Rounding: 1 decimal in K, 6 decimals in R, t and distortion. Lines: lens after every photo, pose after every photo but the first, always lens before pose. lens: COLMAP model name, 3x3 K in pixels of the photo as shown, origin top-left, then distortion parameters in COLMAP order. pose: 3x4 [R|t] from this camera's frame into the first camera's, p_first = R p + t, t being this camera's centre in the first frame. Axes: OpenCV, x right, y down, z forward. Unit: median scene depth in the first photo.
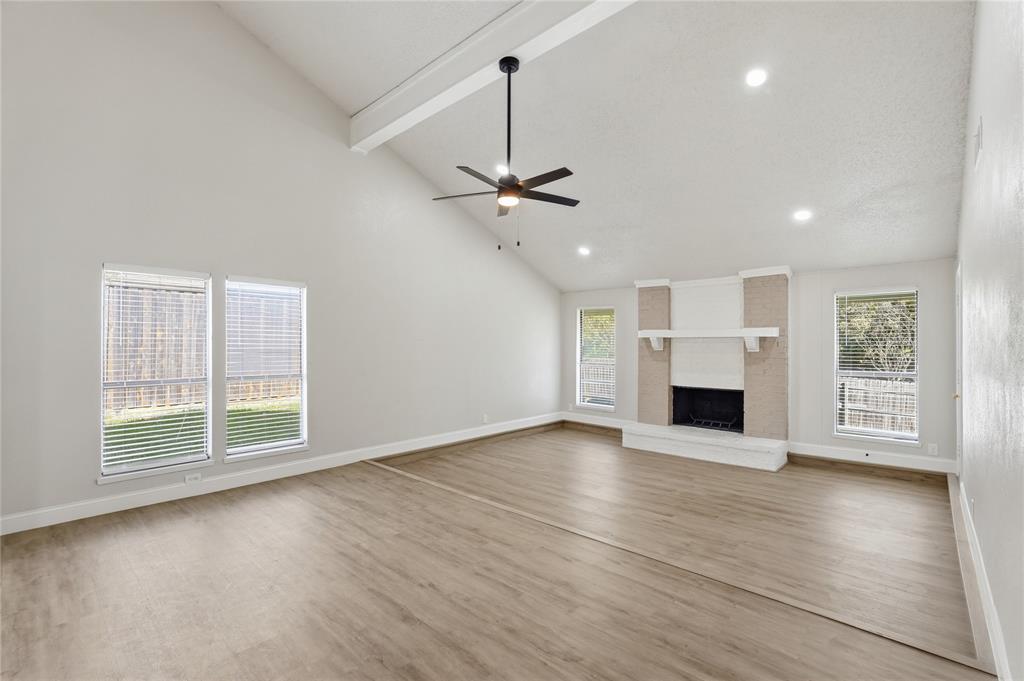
lens RADIAL K [[457.7, 0, 499.9], [0, 457.7, 341.5], [0, 0, 1]] dist [0.001159, 0.000323]
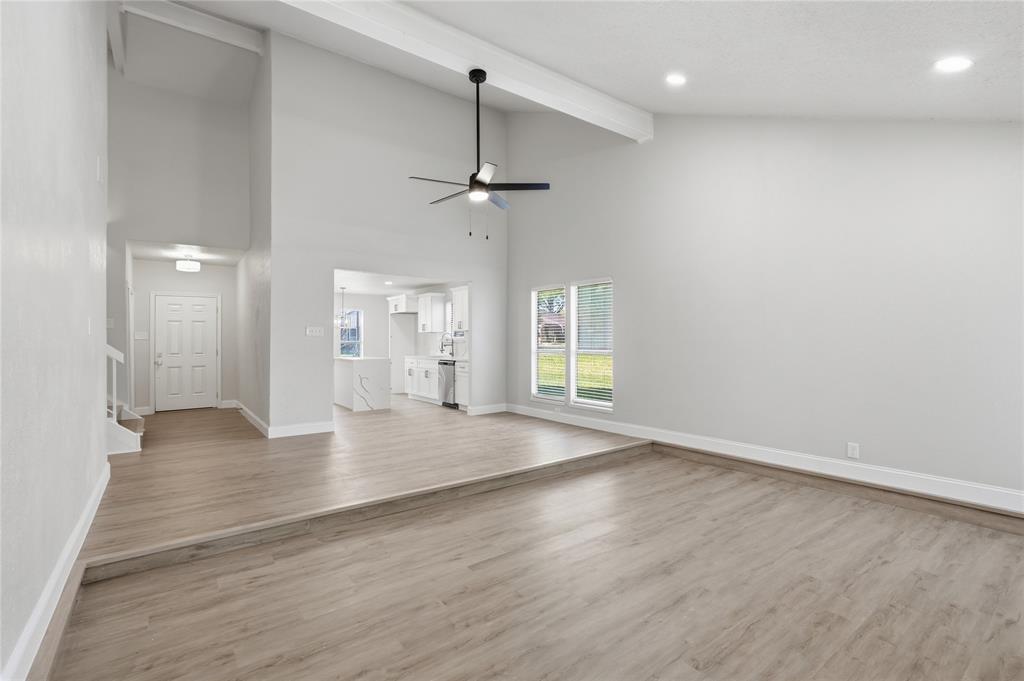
lens RADIAL K [[460.3, 0, 508.7], [0, 460.3, 347.1], [0, 0, 1]] dist [-0.009637, 0.000462]
pose [[-0.173309, 0.018744, -0.984689, 0.916214], [0.018139, 0.999710, 0.015837, 0.040333], [0.984700, -0.015117, -0.173599, 1.051276]]
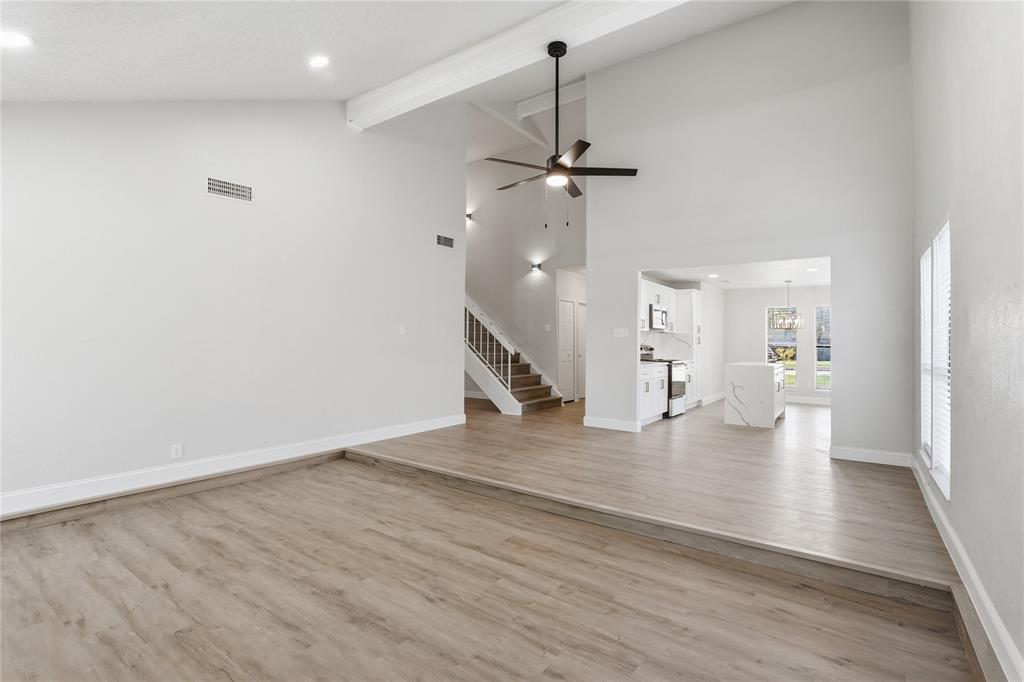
lens RADIAL K [[479.7, 0, 512.0], [0, 479.7, 341.0], [0, 0, 1]] dist [-0.009342, 0.000579]
pose [[-0.990190, -0.009677, -0.139395, 0.215341], [-0.008187, 0.999903, -0.011257, 0.049690], [0.139491, -0.010005, -0.990173, 1.673921]]
